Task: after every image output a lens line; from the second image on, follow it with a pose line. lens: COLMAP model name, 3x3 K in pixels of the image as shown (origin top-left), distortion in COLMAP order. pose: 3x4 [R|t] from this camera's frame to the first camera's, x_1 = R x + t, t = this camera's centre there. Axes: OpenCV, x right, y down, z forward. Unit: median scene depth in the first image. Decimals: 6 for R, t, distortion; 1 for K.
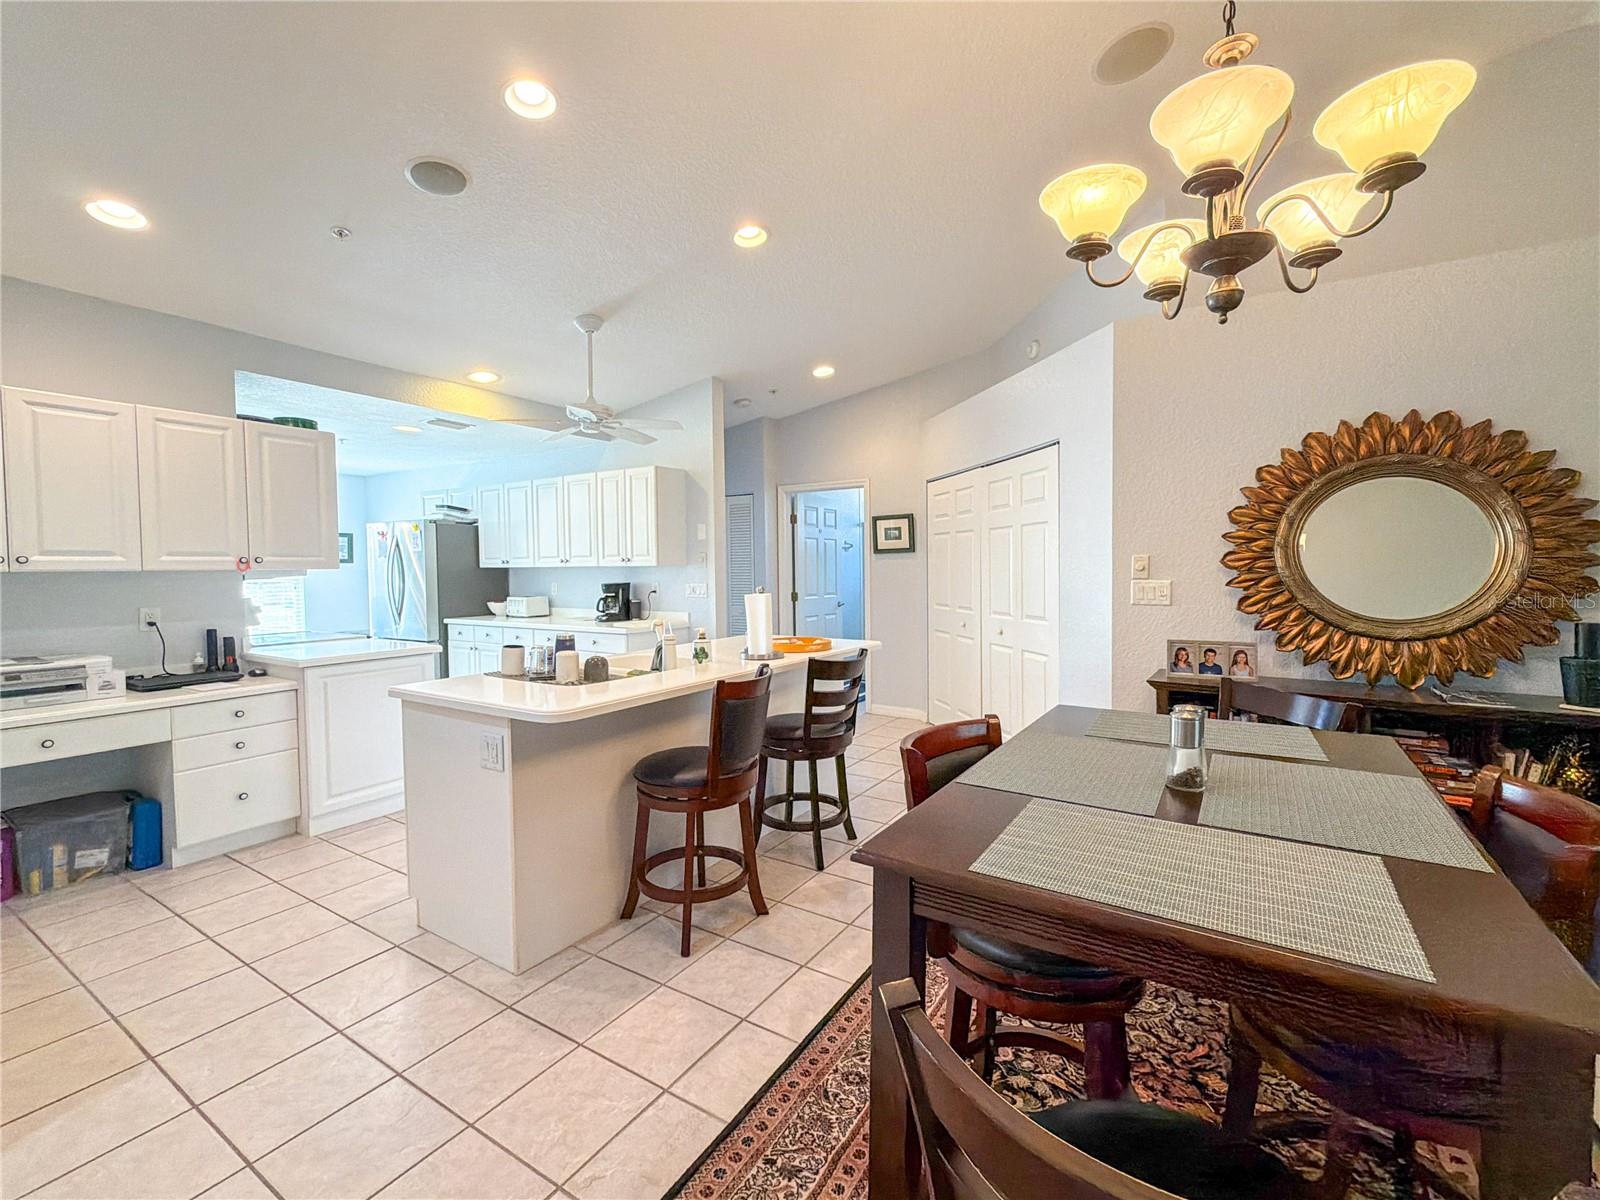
lens RADIAL K [[664.4, 0, 875.6], [0, 664.4, 585.5], [0, 0, 1]] dist [-0.005382, 0.001215]
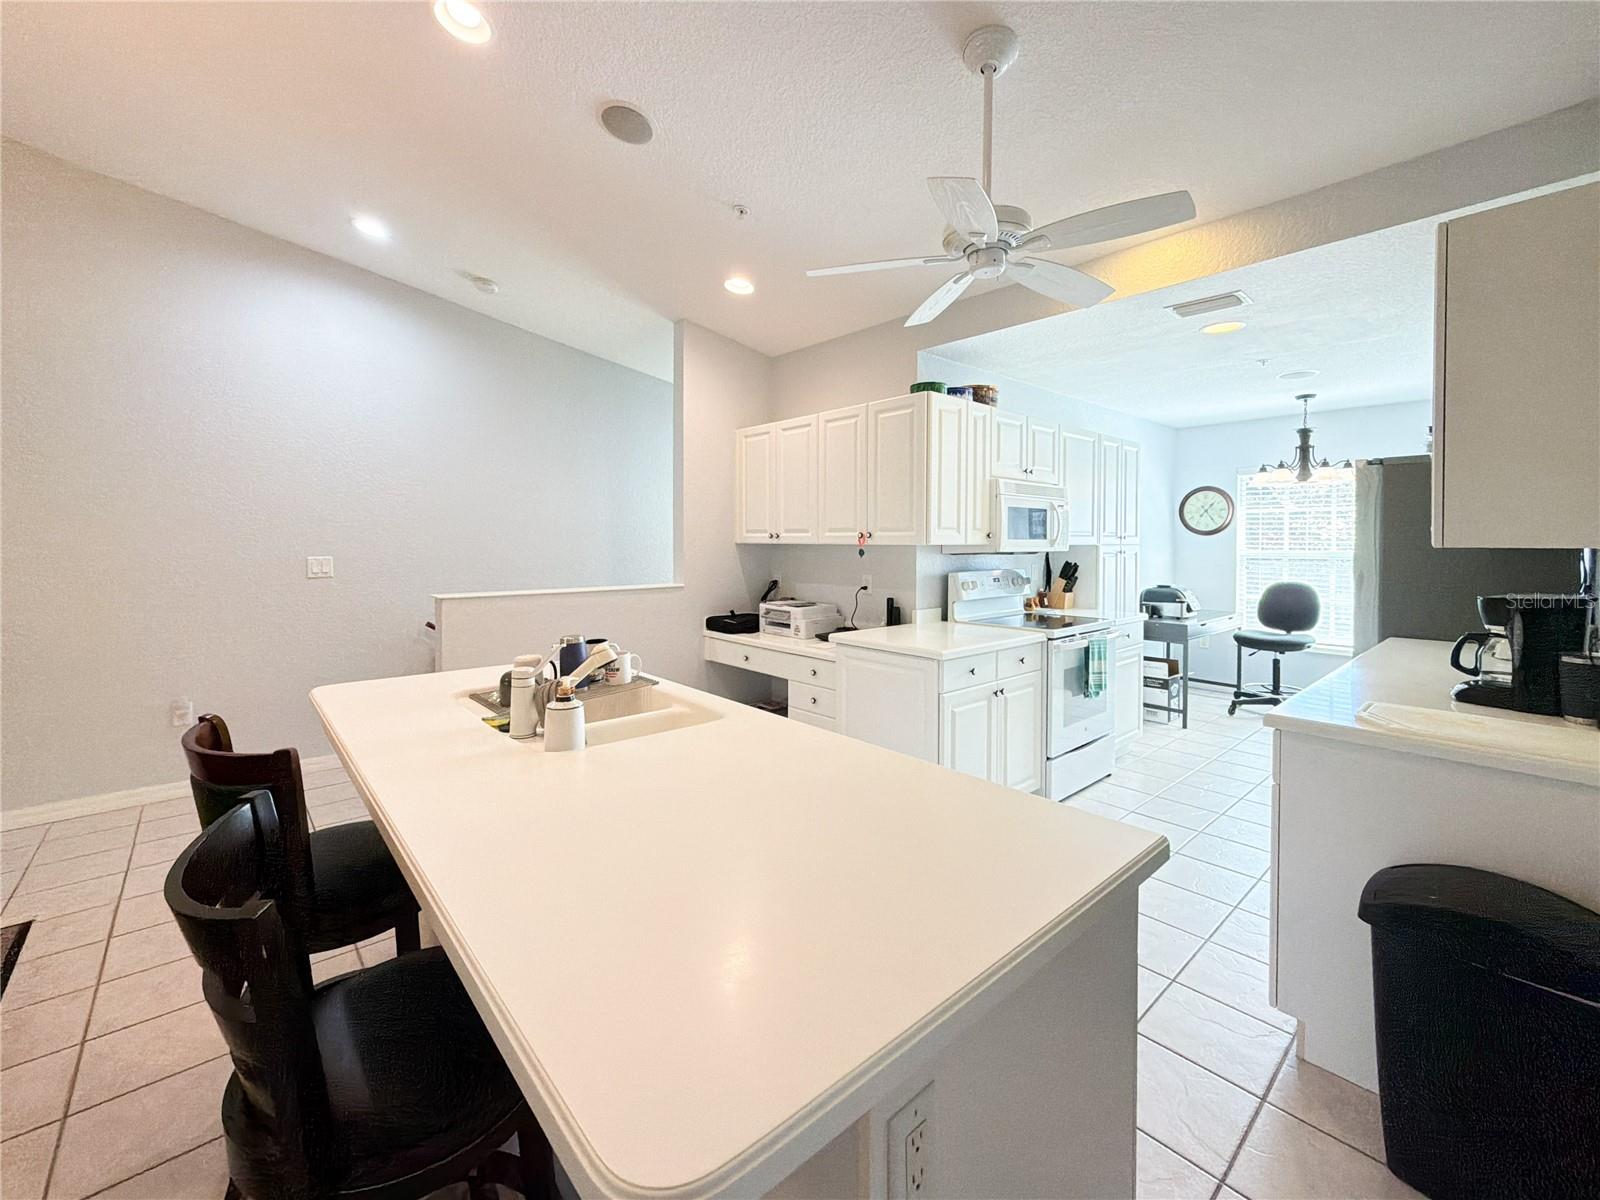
lens RADIAL K [[664.4, 0, 811.0], [0, 664.4, 562.6], [0, 0, 1]] dist [-0.005382, 0.001215]
pose [[-0.355278, 0.035943, -0.934070, 0.072472], [-0.025855, 0.998500, 0.048256, -0.039840], [0.934403, 0.041294, -0.353816, 1.193689]]
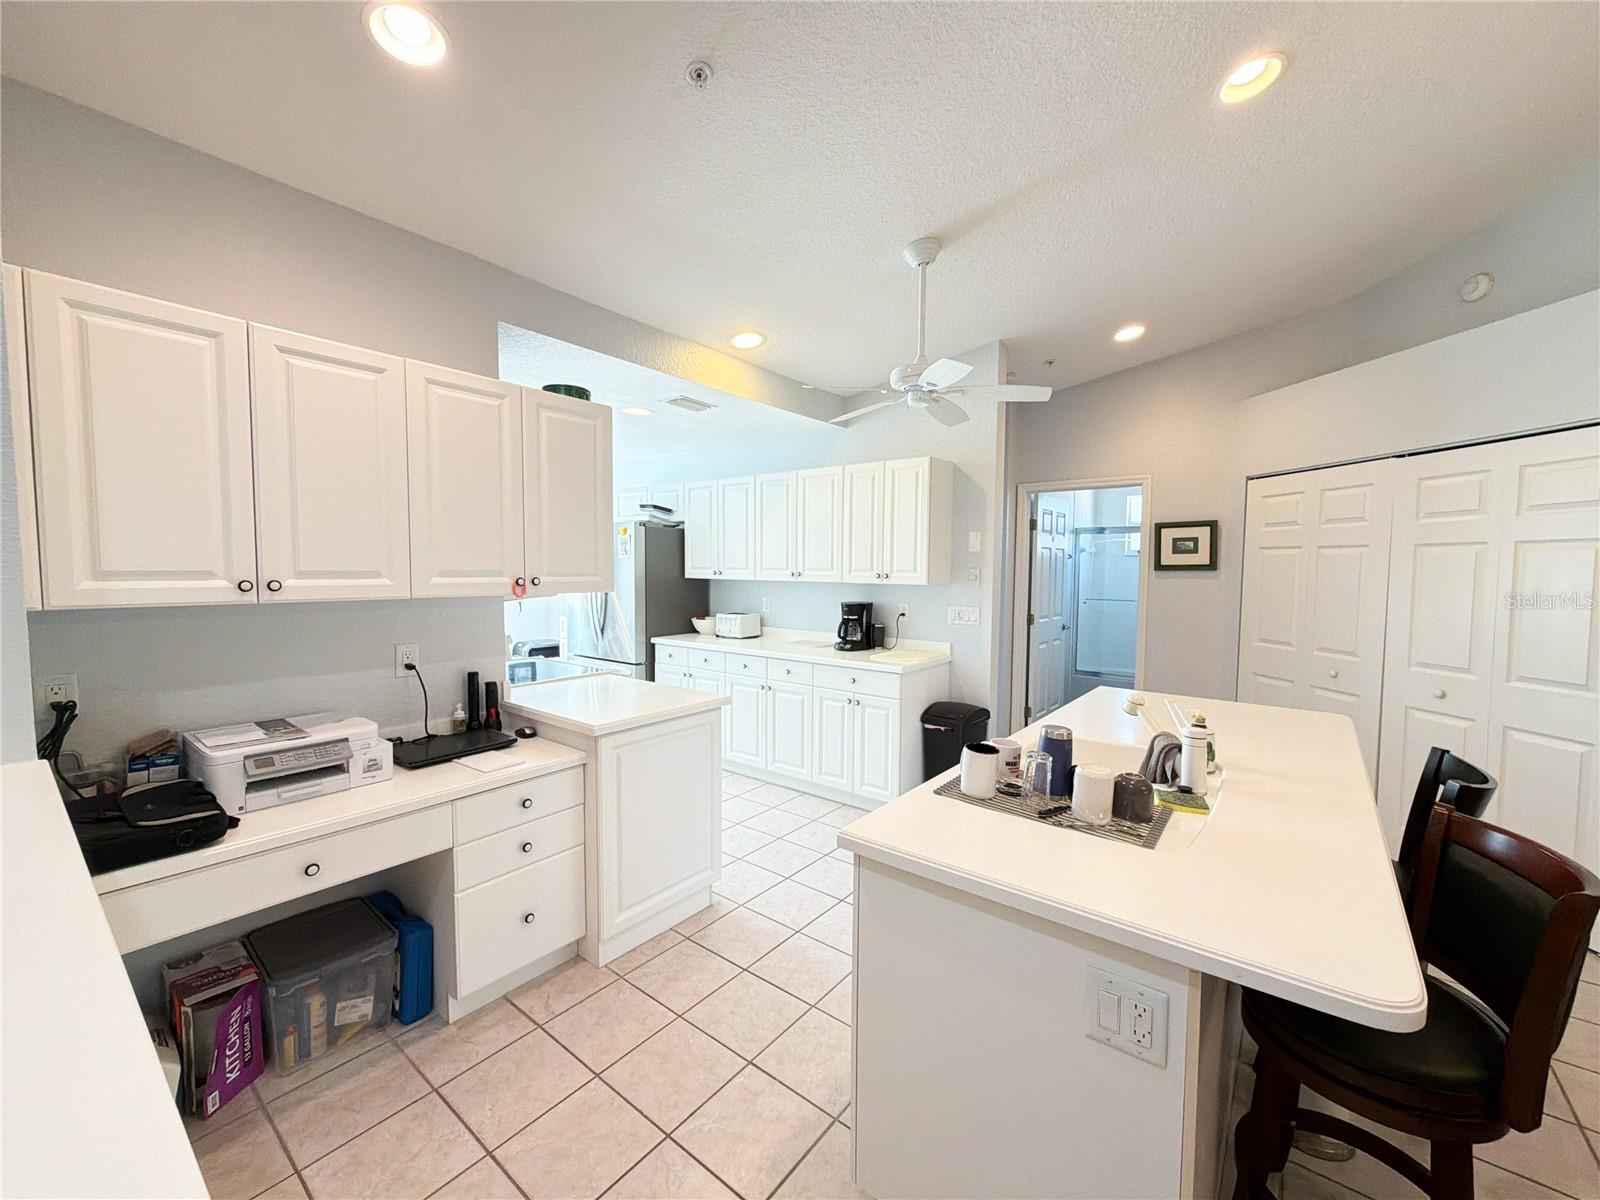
lens RADIAL K [[664.4, 0, 838.3], [0, 664.4, 603.5], [0, 0, 1]] dist [-0.005382, 0.001215]
pose [[0.988626, 0.029813, -0.147412, -0.462995], [-0.025760, 0.999238, 0.029327, -0.040814], [0.148174, -0.025196, 0.988640, 0.309752]]
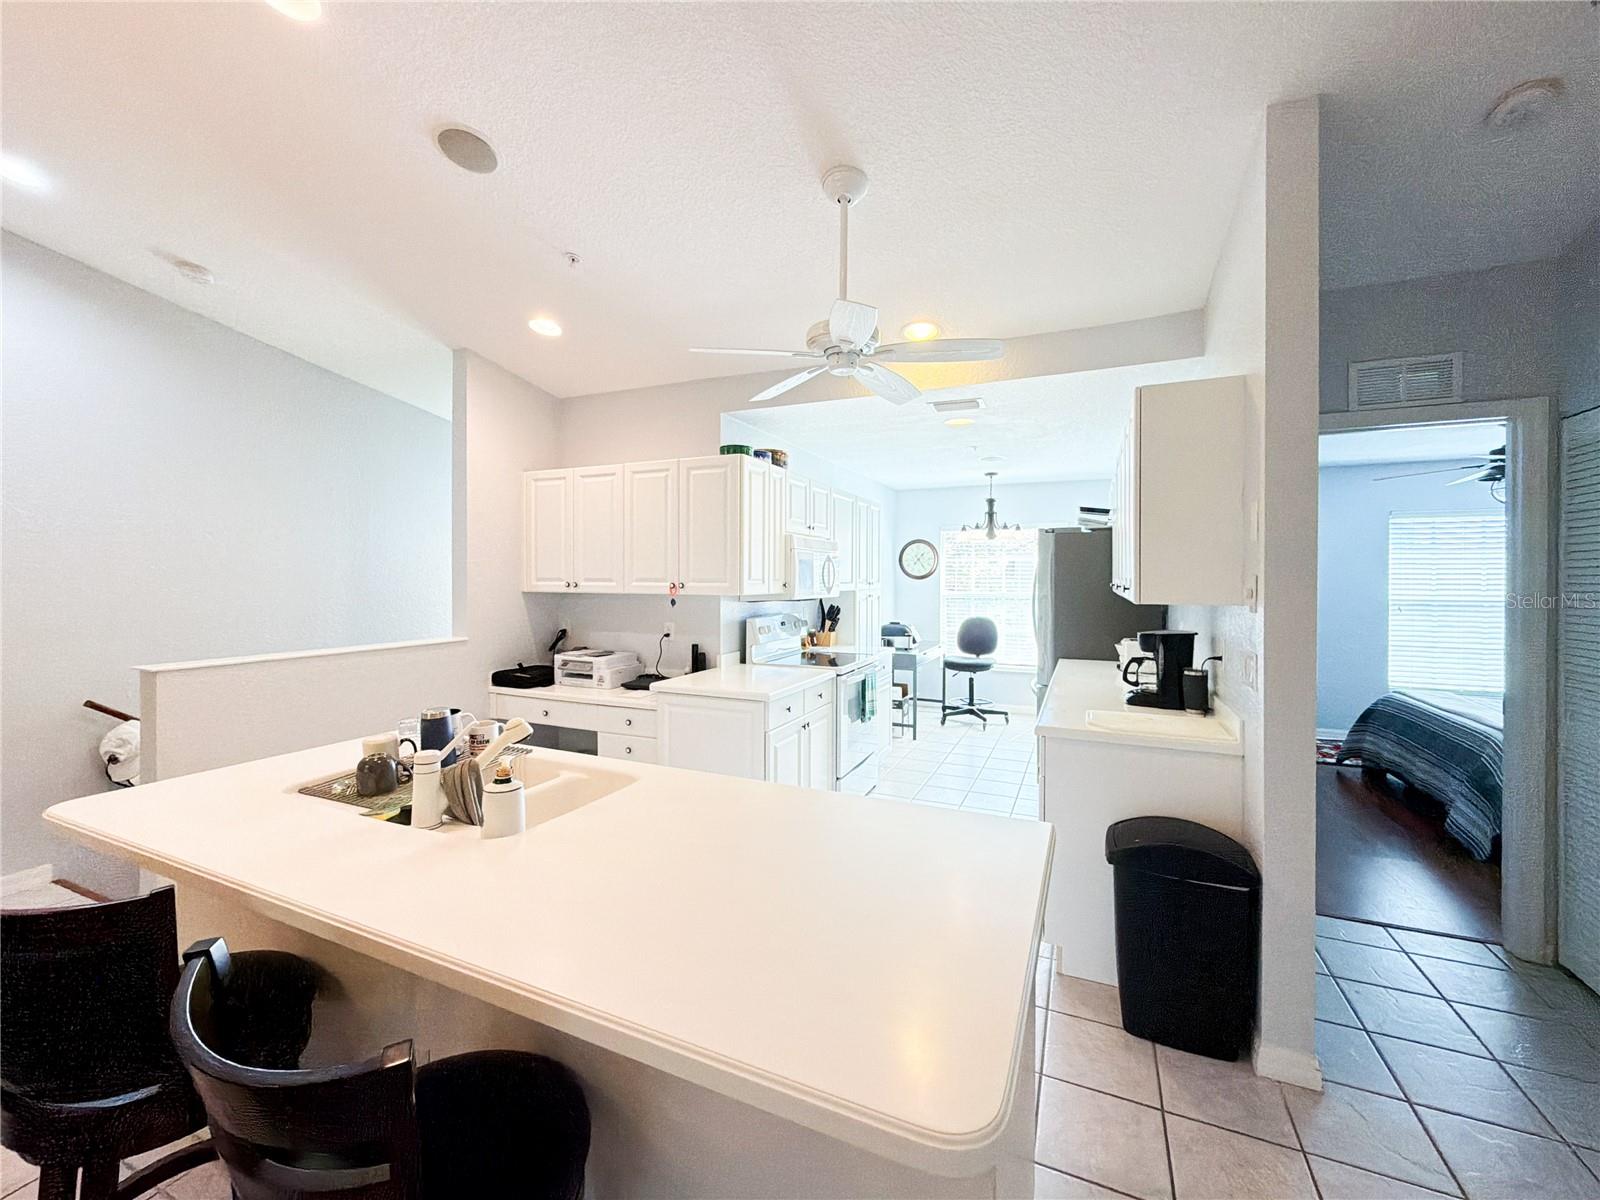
lens RADIAL K [[664.4, 0, 791.6], [0, 664.4, 589.0], [0, 0, 1]] dist [-0.005382, 0.001215]
pose [[0.065025, 0.028651, -0.997472, 0.154571], [-0.032453, 0.999120, 0.026583, -0.062952], [0.997356, 0.030642, 0.065898, 1.025165]]
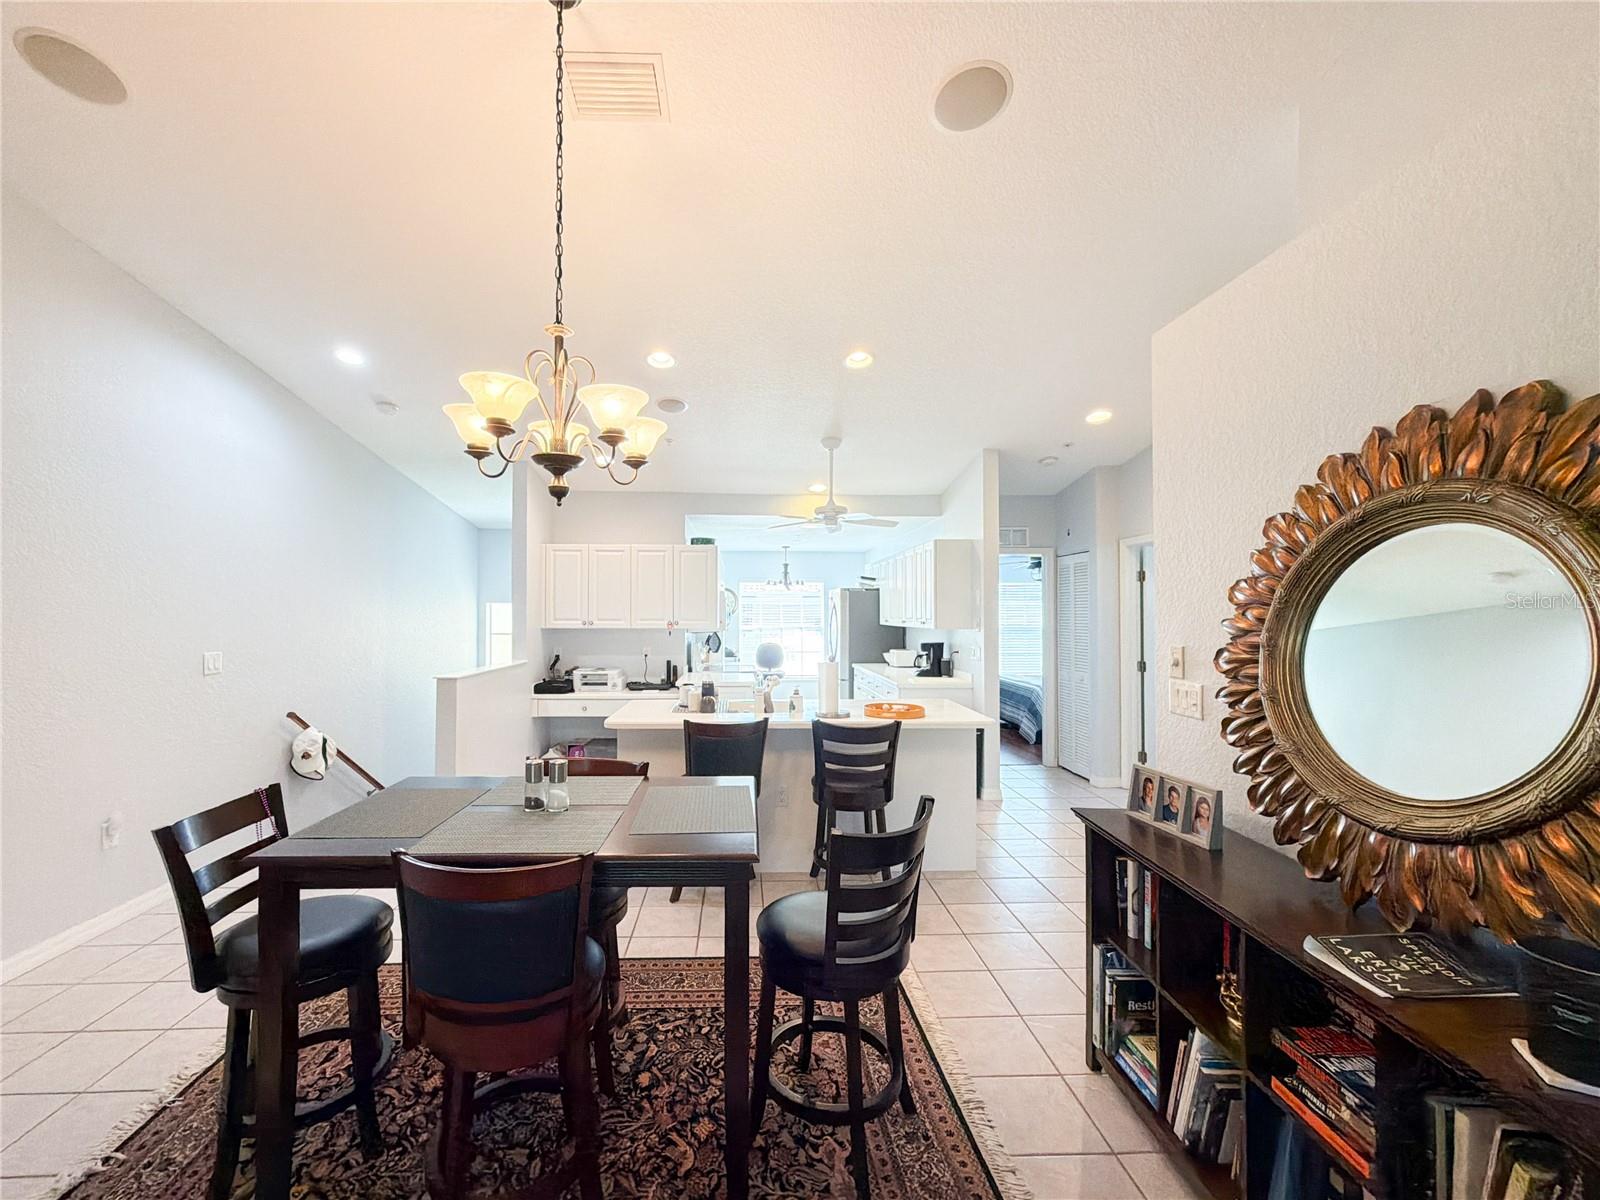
lens RADIAL K [[718.9, 0, 779.1], [0, 718.9, 593.5], [0, 0, 1]] dist [0.013184, 0.000551]
pose [[0.525561, -0.011243, -0.850682, 0.788324], [-0.032212, 0.998933, -0.033102, -0.058316], [0.850146, 0.044799, 0.524638, 0.202883]]
